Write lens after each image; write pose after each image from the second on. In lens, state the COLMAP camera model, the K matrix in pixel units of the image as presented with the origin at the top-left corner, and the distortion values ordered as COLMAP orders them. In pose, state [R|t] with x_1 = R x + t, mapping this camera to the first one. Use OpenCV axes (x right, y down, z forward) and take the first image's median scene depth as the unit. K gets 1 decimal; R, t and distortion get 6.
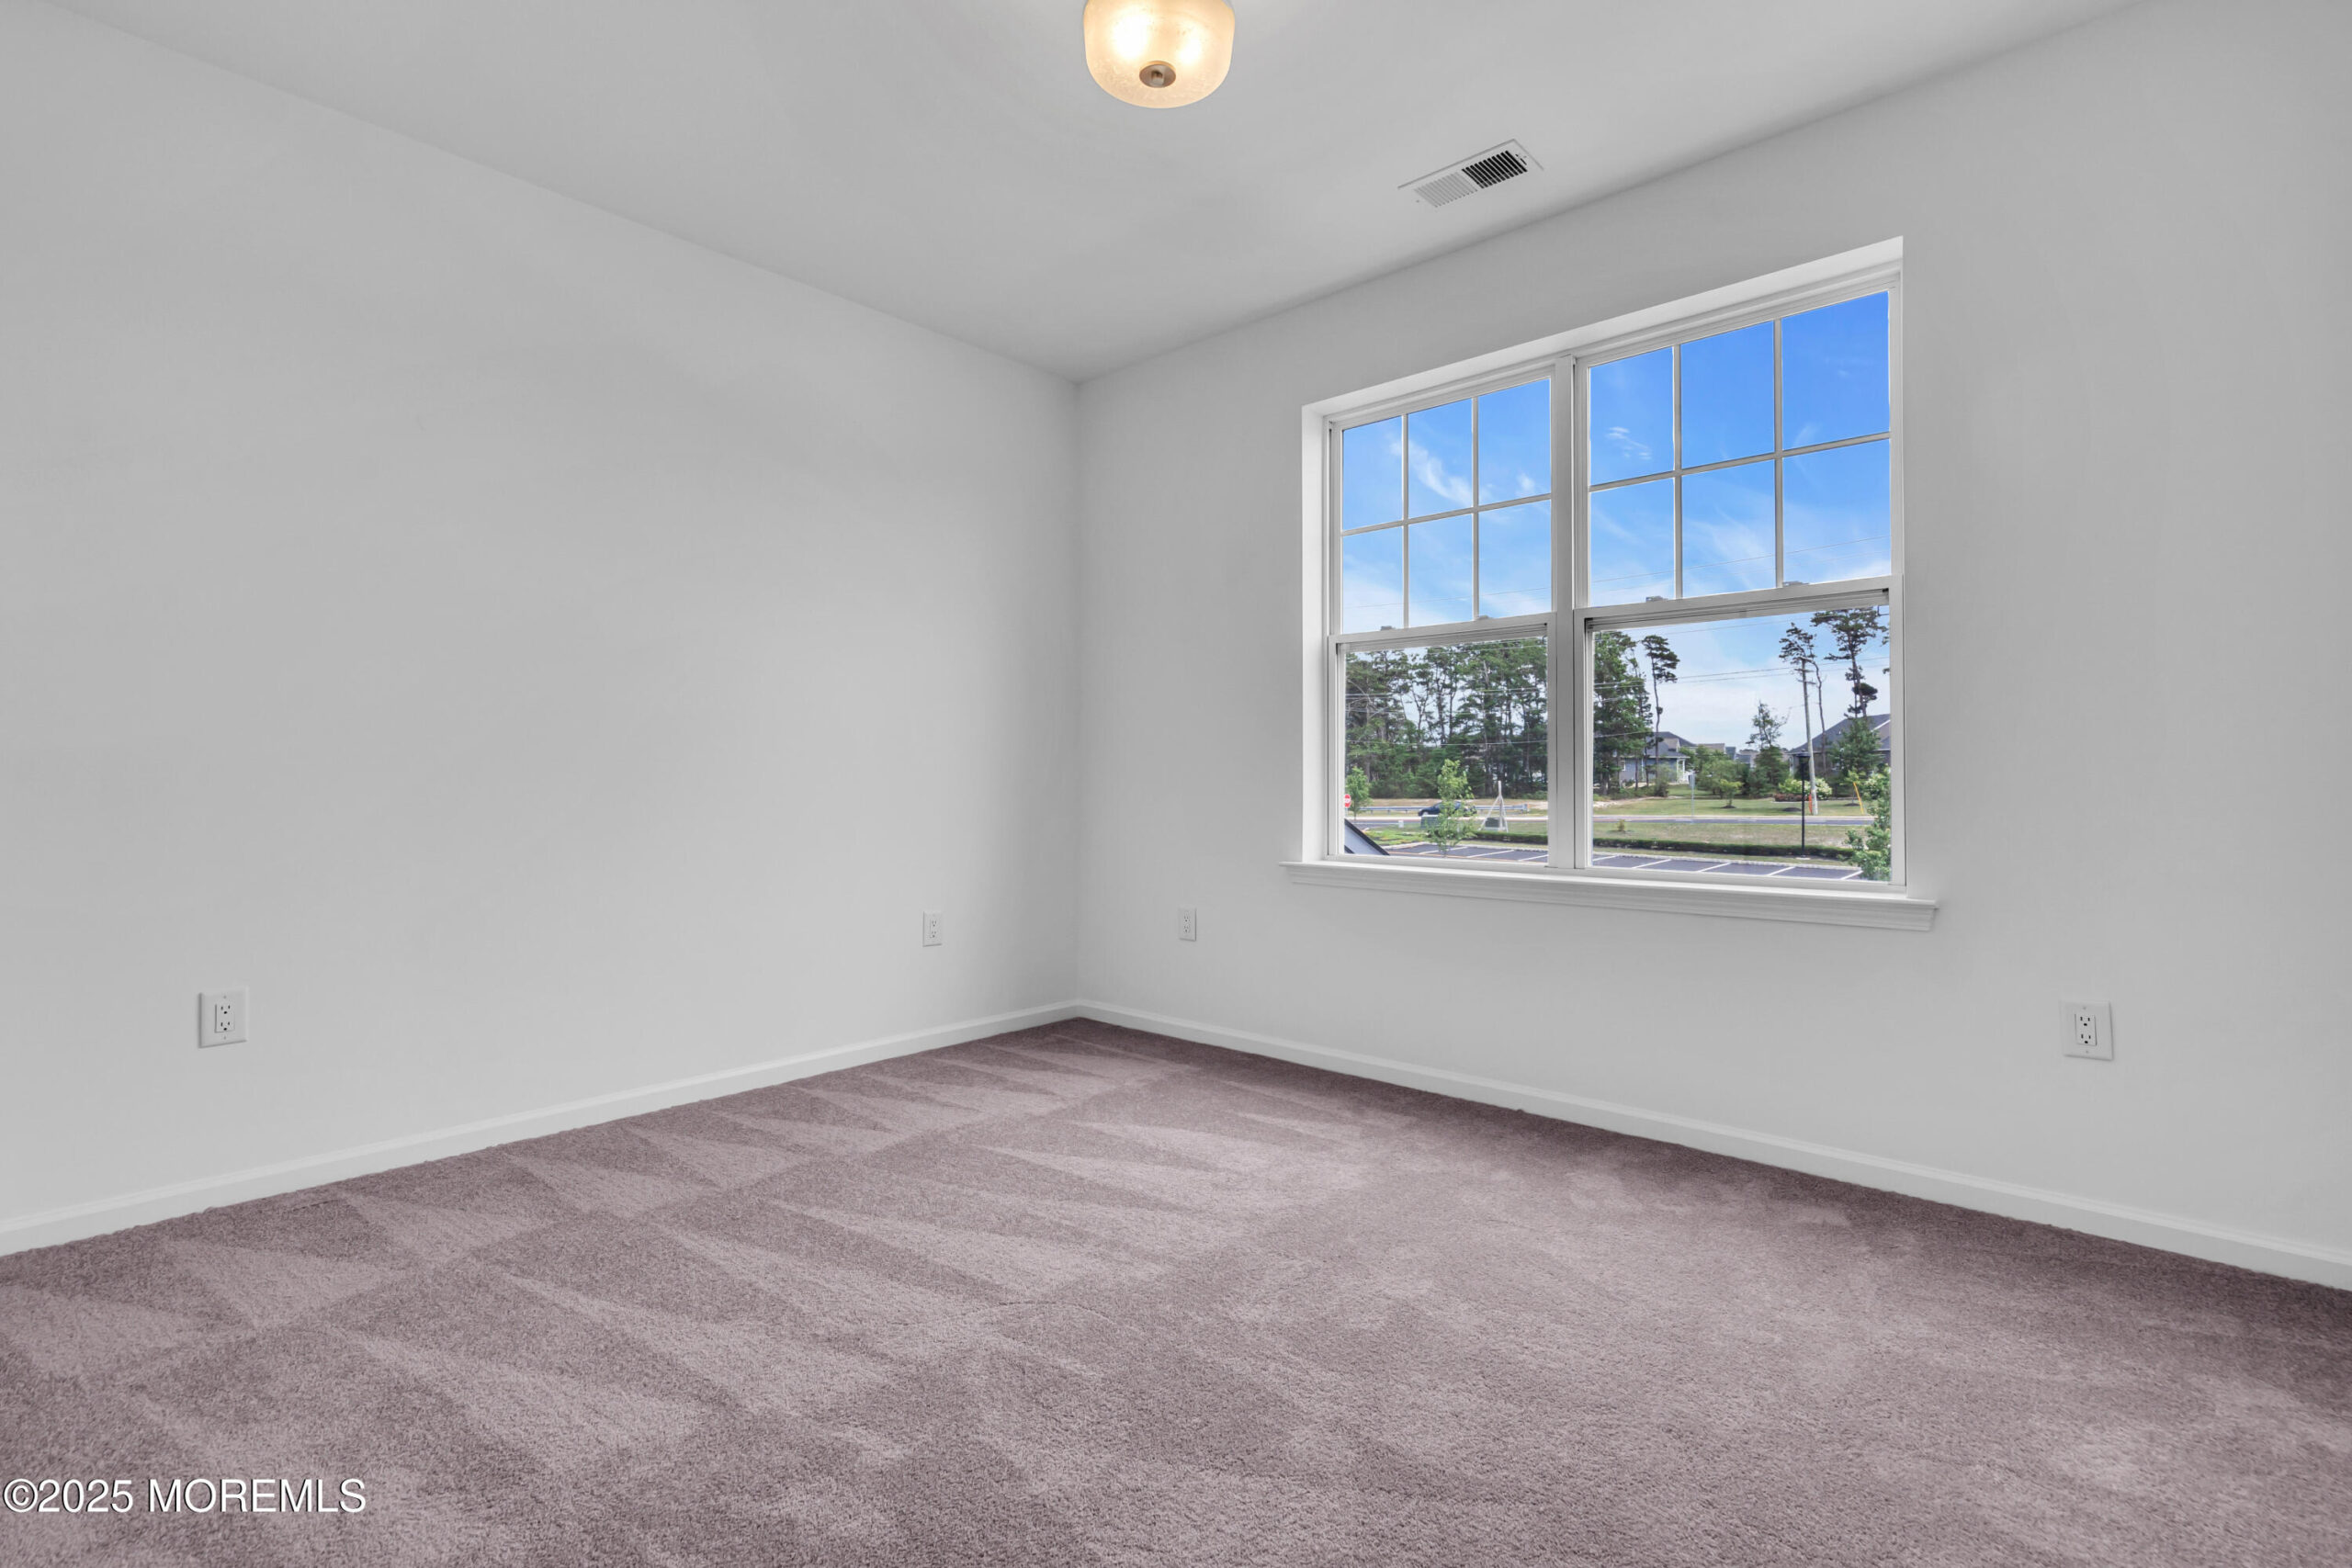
lens RADIAL K [[1092.4, 0, 1180.8], [0, 1092.4, 779.7], [0, 0, 1]] dist [0.001696, -0.000181]
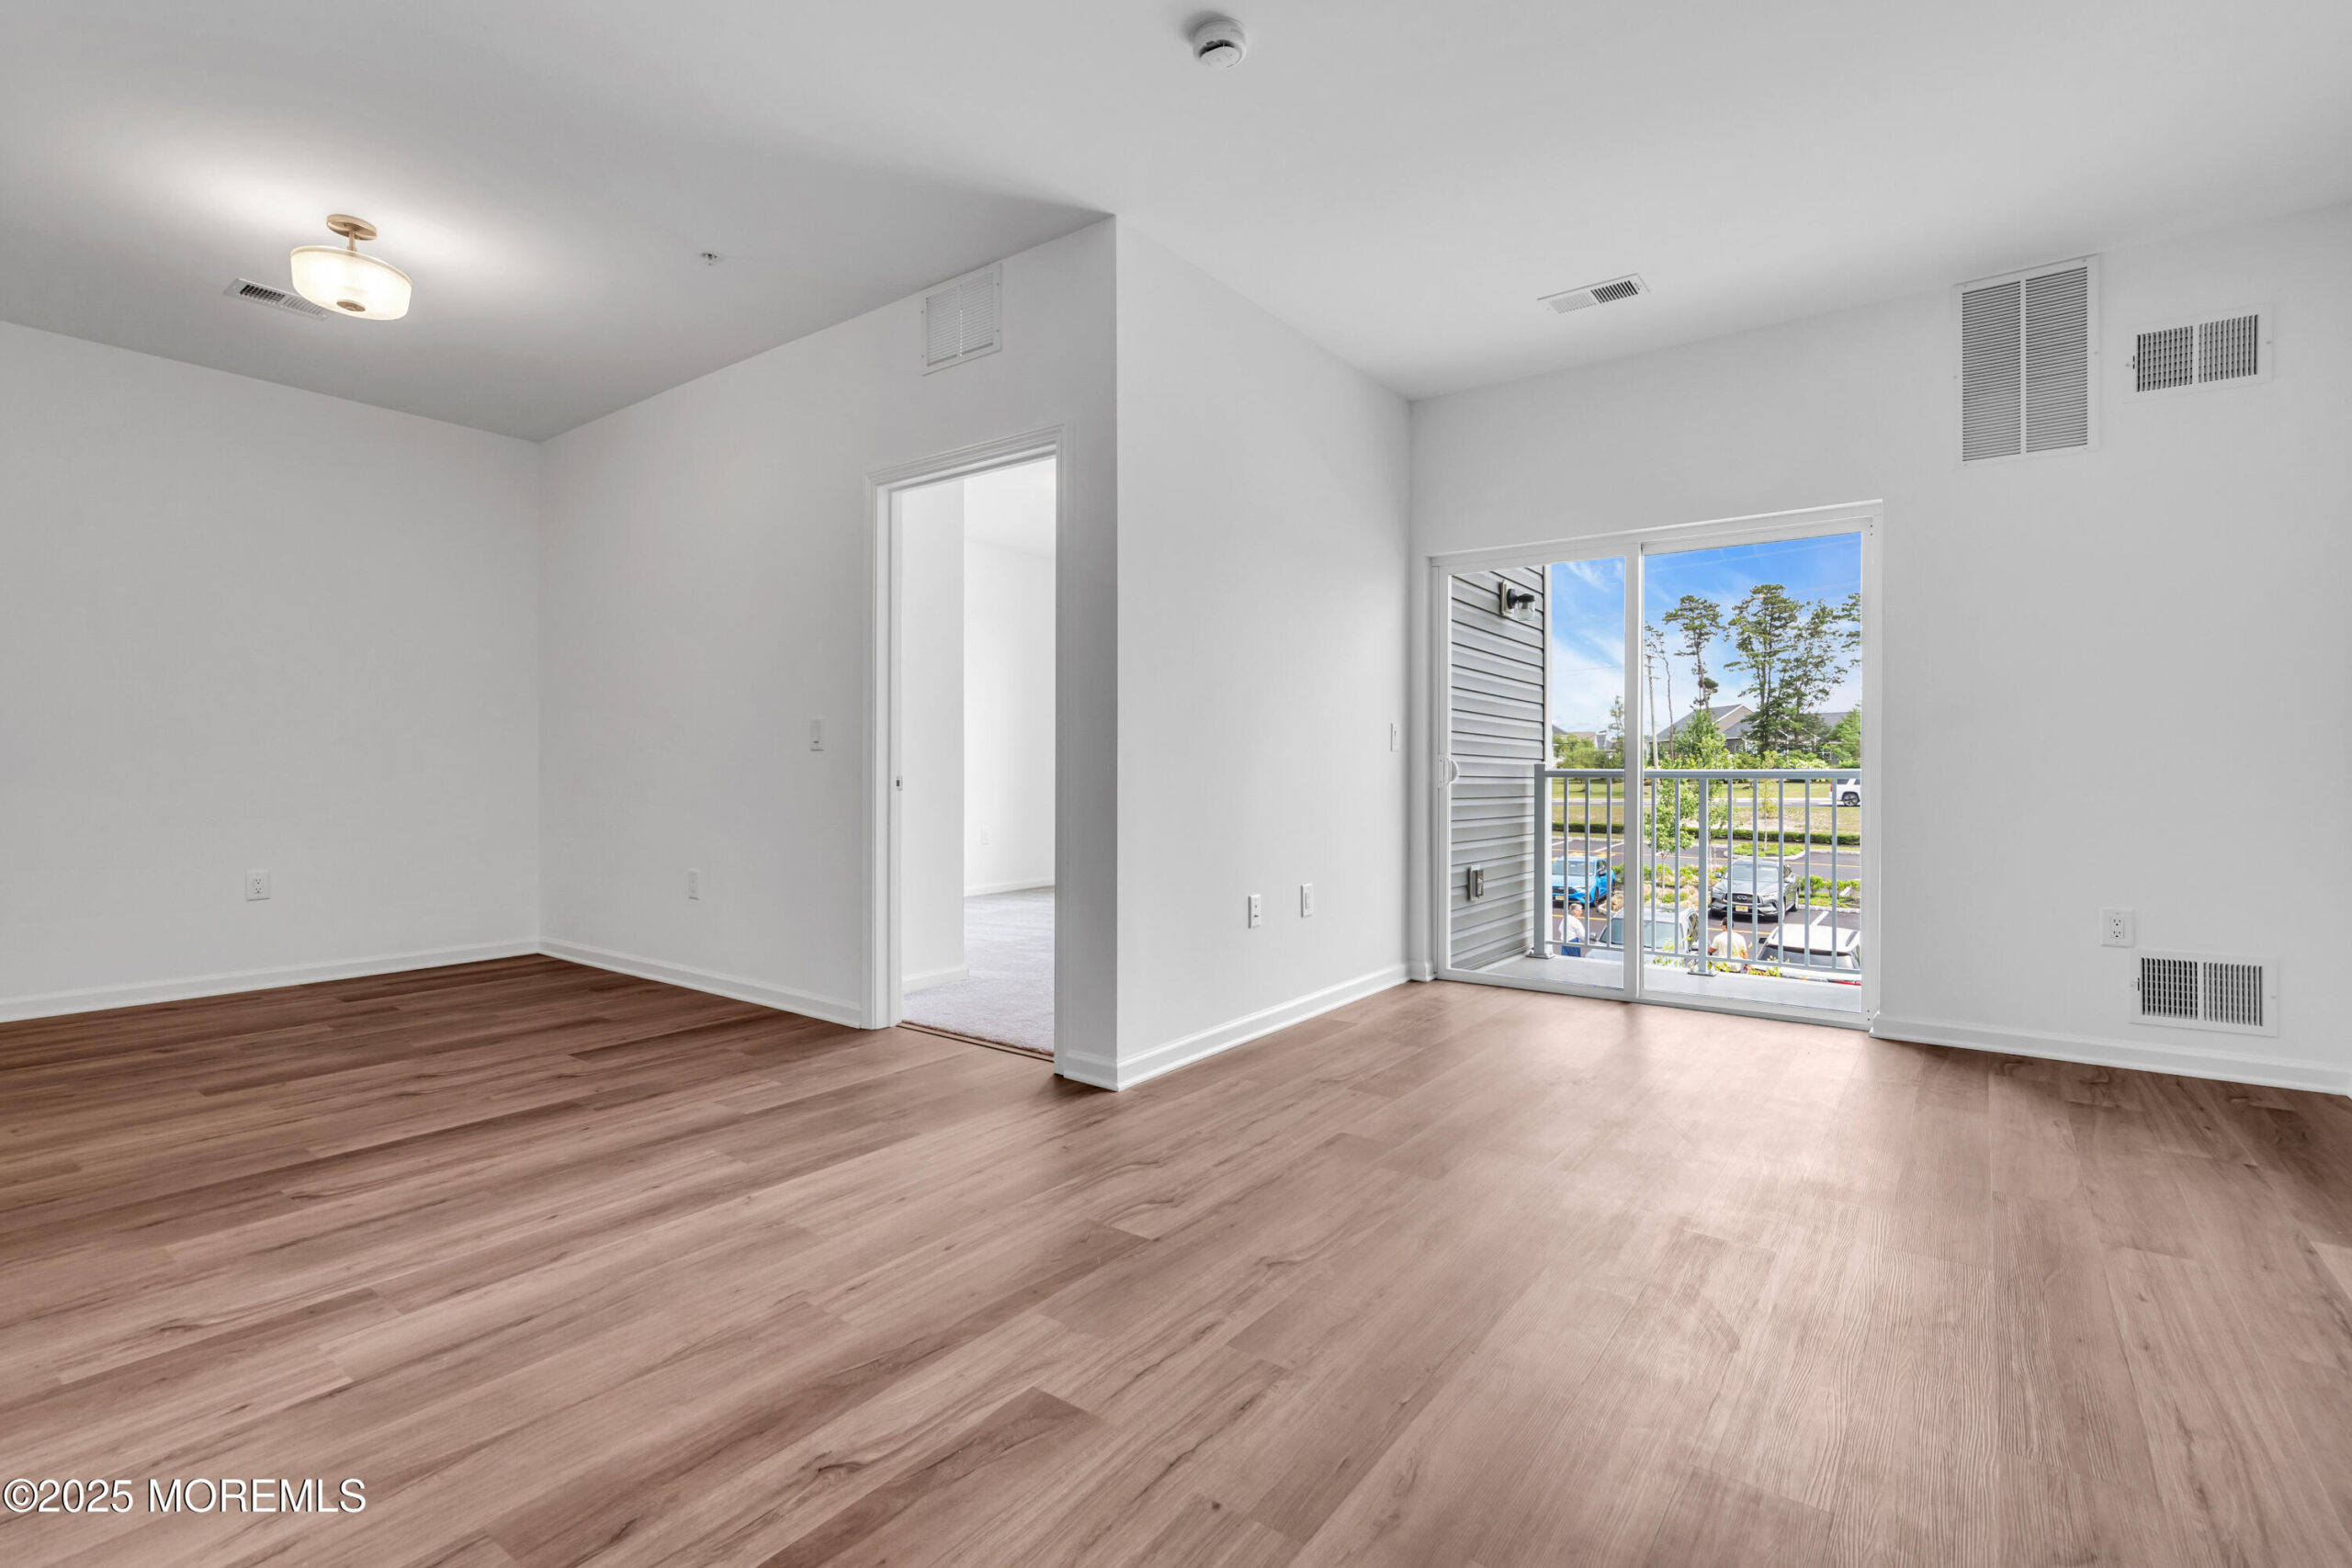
lens RADIAL K [[1092.4, 0, 1171.0], [0, 1092.4, 779.2], [0, 0, 1]] dist [0.001696, -0.000181]
pose [[0.993149, 0.003599, 0.116802, -0.090176], [-0.005328, 0.999881, 0.014500, -0.000765], [-0.116736, -0.015023, 0.993049, -0.052303]]
